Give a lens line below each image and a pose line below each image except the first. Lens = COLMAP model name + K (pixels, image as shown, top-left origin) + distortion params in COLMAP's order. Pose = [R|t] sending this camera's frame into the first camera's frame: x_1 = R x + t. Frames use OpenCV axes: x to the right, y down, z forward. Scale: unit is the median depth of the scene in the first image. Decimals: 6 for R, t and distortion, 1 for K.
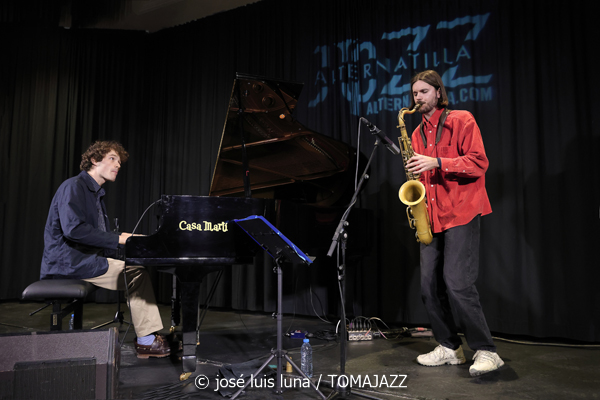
lens RADIAL K [[448.8, 0, 302.8], [0, 448.8, 194.0], [0, 0, 1]] dist [-0.047015, 0.043223]
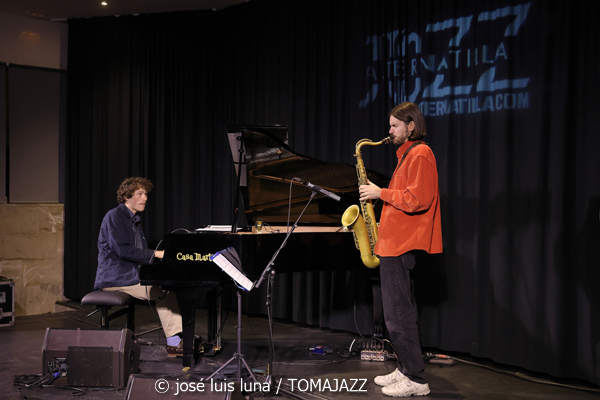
lens RADIAL K [[780.7, 0, 282.3], [0, 780.7, 210.1], [0, 0, 1]] dist [0.065799, 0.000000]
pose [[0.917008, 0.009046, -0.398765, 0.566734], [0.035966, 0.993795, 0.105253, -0.181095], [0.397243, -0.110860, 0.910993, -0.585641]]
